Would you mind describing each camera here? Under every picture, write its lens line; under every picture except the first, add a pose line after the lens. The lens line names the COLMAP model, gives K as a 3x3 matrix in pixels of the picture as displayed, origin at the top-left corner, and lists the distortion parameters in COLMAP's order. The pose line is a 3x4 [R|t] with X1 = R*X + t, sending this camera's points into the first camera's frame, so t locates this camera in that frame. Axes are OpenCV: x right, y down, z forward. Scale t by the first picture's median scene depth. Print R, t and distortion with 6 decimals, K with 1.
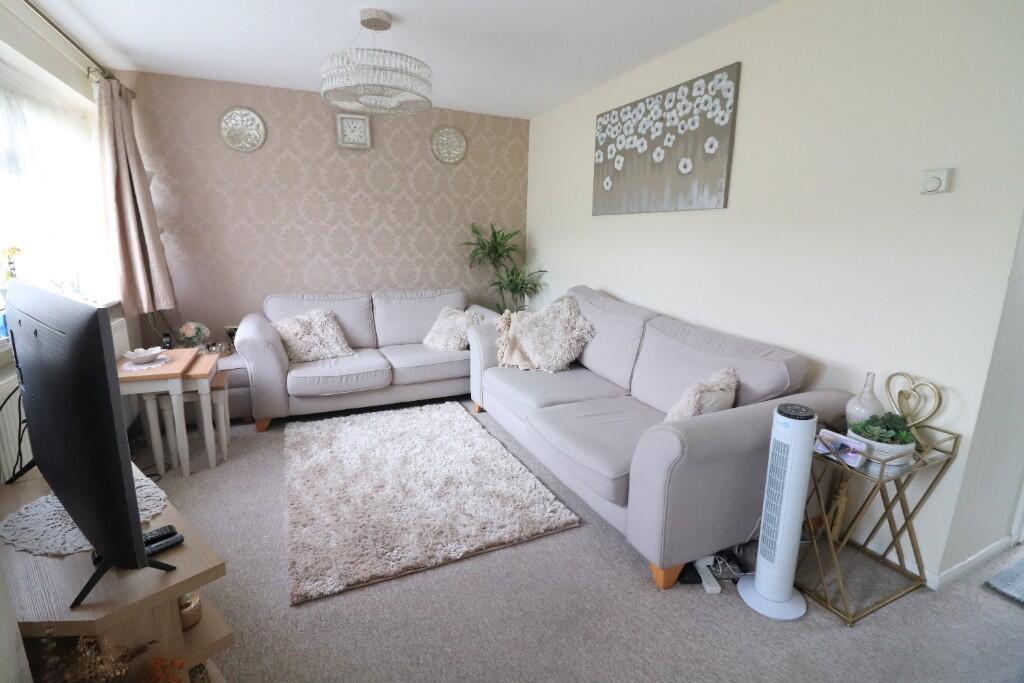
lens RADIAL K [[474.5, 0, 512.0], [0, 474.5, 341.5], [0, 0, 1]] dist [-0.000202, -0.000025]
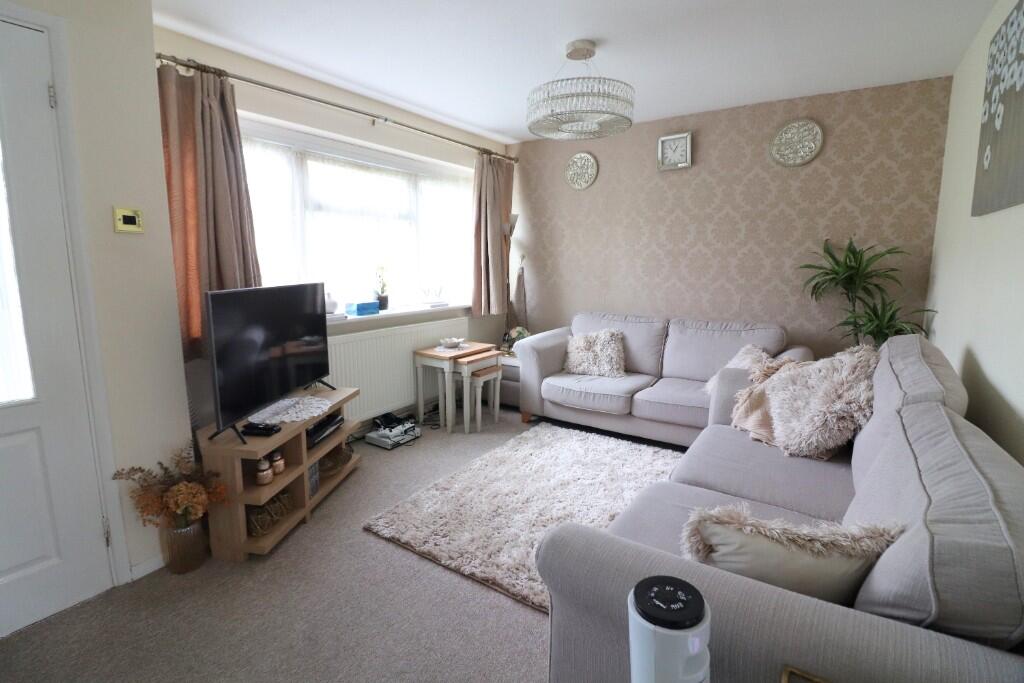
lens RADIAL K [[490.1, 0, 512.0], [0, 490.1, 341.5], [0, 0, 1]] dist [0.000095, -0.000618]
pose [[0.516012, 0.126775, -0.847148, 0.438359], [-0.176297, 0.983532, 0.039798, -0.049616], [0.838243, 0.128814, 0.529864, 0.273287]]
